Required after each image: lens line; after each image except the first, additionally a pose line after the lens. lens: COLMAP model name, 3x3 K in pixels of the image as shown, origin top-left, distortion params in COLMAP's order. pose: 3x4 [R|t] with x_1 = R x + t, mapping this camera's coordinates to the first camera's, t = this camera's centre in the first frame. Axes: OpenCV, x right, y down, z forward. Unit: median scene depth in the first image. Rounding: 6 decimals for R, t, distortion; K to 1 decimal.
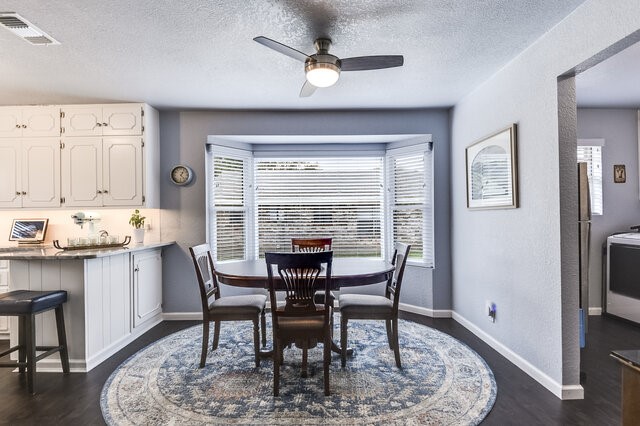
lens RADIAL K [[322.1, 0, 316.0], [0, 322.1, 215.5], [0, 0, 1]] dist [0.000089, -0.011146]
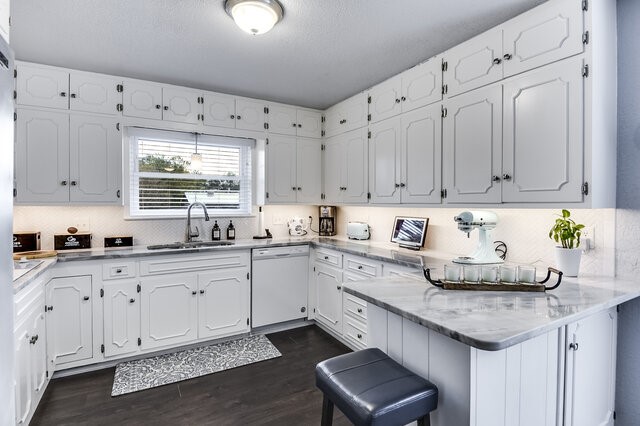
lens RADIAL K [[322.1, 0, 332.2], [0, 322.1, 208.4], [0, 0, 1]] dist [0.000089, -0.011146]
pose [[0.513956, 0.025571, -0.857435, -0.325344], [-0.004939, 0.999627, 0.026851, -0.033249], [0.857802, -0.009566, 0.513891, 0.445758]]
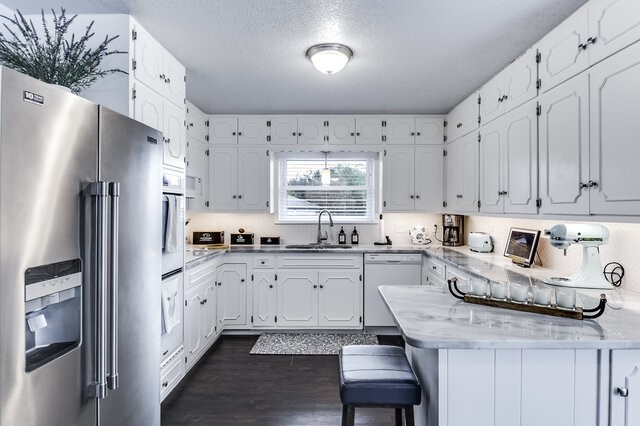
lens RADIAL K [[345.1, 0, 330.7], [0, 345.1, 209.4], [0, 0, 1]] dist [0.000038, -0.008204]
pose [[-0.001474, 0.015058, -0.999886, -0.153396], [0.000704, 0.999886, 0.015057, -0.045441], [0.999999, -0.000682, -0.001484, 0.616048]]
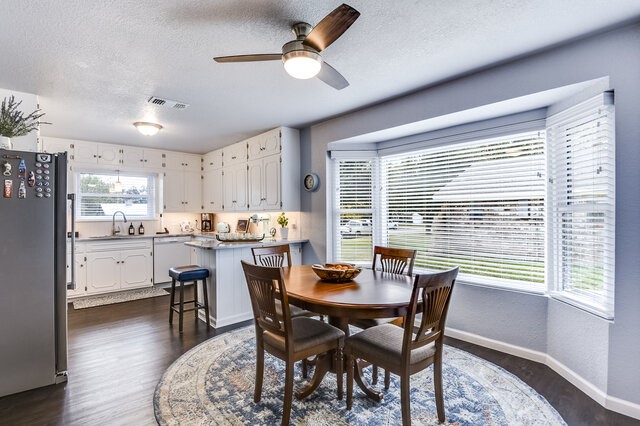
lens RADIAL K [[312.0, 0, 316.3], [0, 312.0, 214.3], [0, 0, 1]] dist [-0.009661, -0.003847]
pose [[0.662329, 0.008672, -0.749163, 0.450821], [0.002476, 0.999902, 0.013763, -0.028045], [0.749209, -0.010970, 0.662243, 0.305679]]
